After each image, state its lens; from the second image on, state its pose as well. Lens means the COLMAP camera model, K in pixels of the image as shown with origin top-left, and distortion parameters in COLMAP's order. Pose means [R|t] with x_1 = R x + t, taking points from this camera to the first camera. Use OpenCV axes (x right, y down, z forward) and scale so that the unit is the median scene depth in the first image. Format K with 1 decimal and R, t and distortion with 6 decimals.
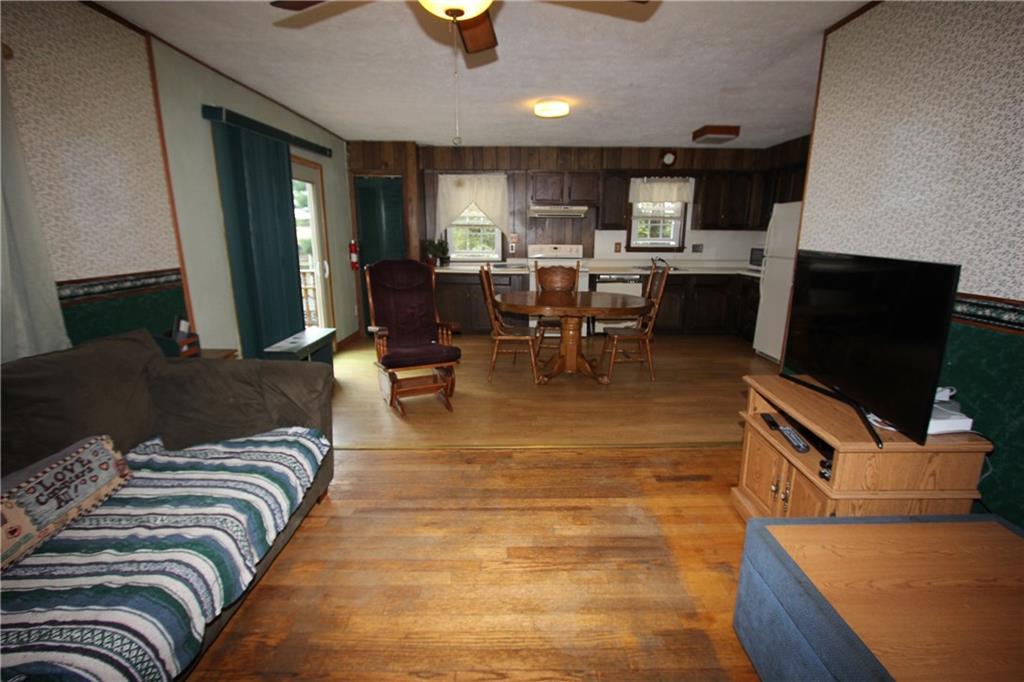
lens RADIAL K [[486.4, 0, 519.4], [0, 486.4, 347.6], [0, 0, 1]] dist [0.000981, 0.000354]
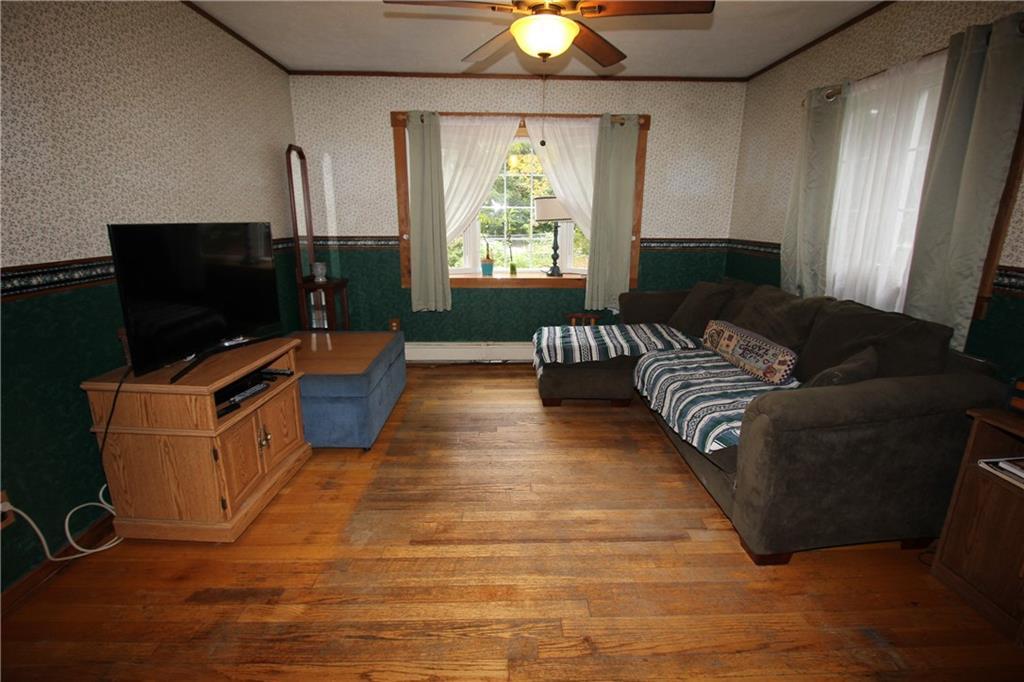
lens RADIAL K [[486.4, 0, 516.6], [0, 486.4, 333.0], [0, 0, 1]] dist [0.000981, 0.000354]
pose [[-0.999677, -0.015903, -0.019835, -0.014525], [-0.023275, 0.886374, 0.462384, -0.474008], [0.010228, 0.462696, -0.886458, 1.994840]]
